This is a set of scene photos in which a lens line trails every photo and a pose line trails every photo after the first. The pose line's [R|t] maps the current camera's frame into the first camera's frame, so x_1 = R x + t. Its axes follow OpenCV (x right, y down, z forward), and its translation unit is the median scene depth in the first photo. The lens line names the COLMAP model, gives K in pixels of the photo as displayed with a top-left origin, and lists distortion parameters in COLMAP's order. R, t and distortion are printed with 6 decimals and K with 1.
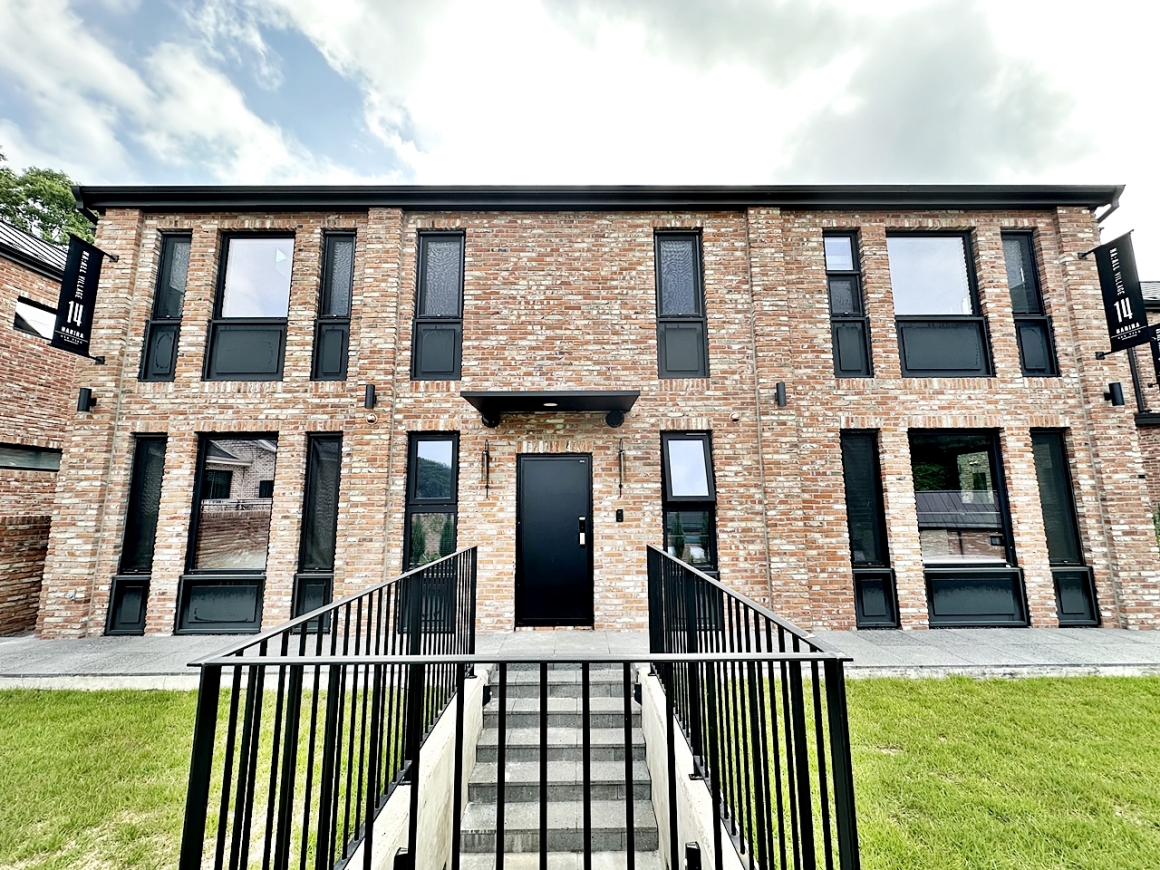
lens RADIAL K [[463.0, 0, 580.5], [0, 463.0, 434.8], [0, 0, 1]] dist [-0.003826, -0.000512]
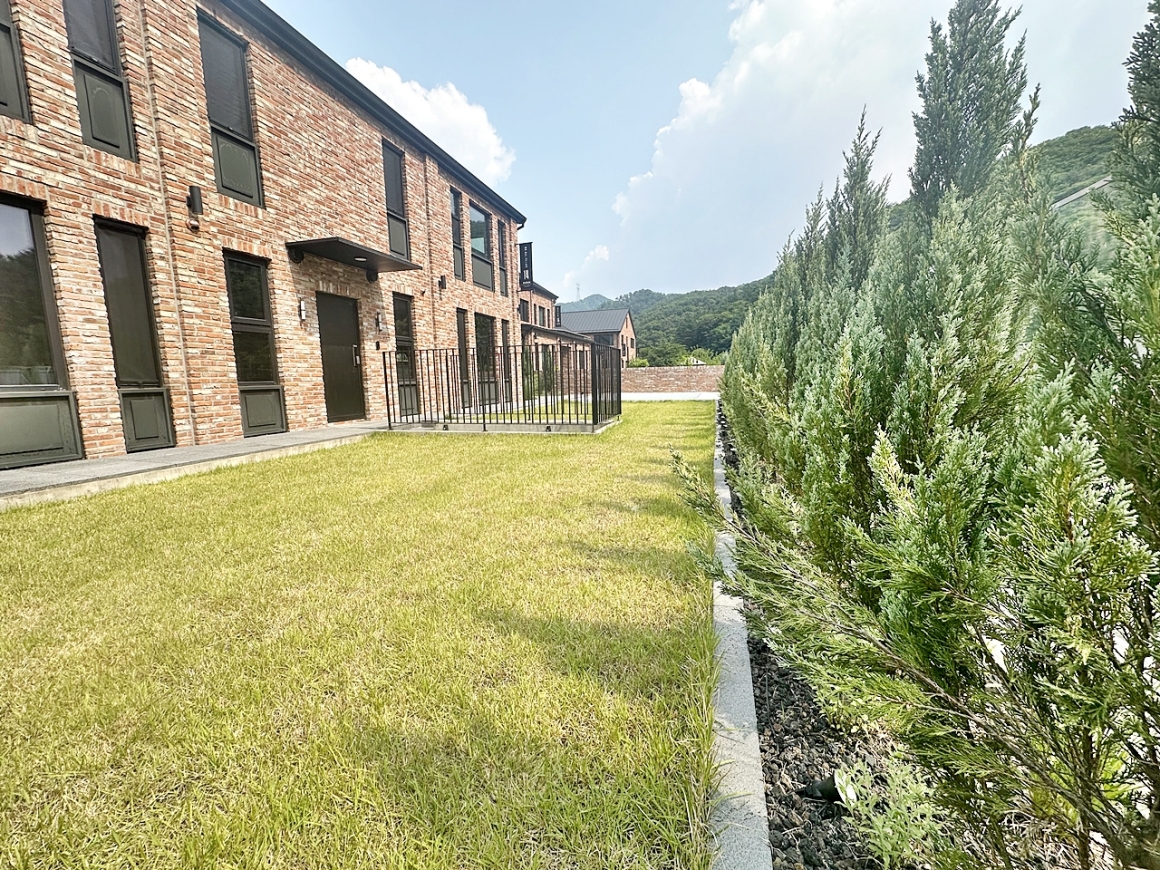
lens RADIAL K [[463.0, 0, 580.3], [0, 463.0, 435.7], [0, 0, 1]] dist [-0.003826, -0.000512]
pose [[0.286512, -0.119015, 0.950656, -1.148428], [-0.119285, 0.980102, 0.158652, 0.140943], [-0.950622, -0.158854, 0.266614, -0.066214]]
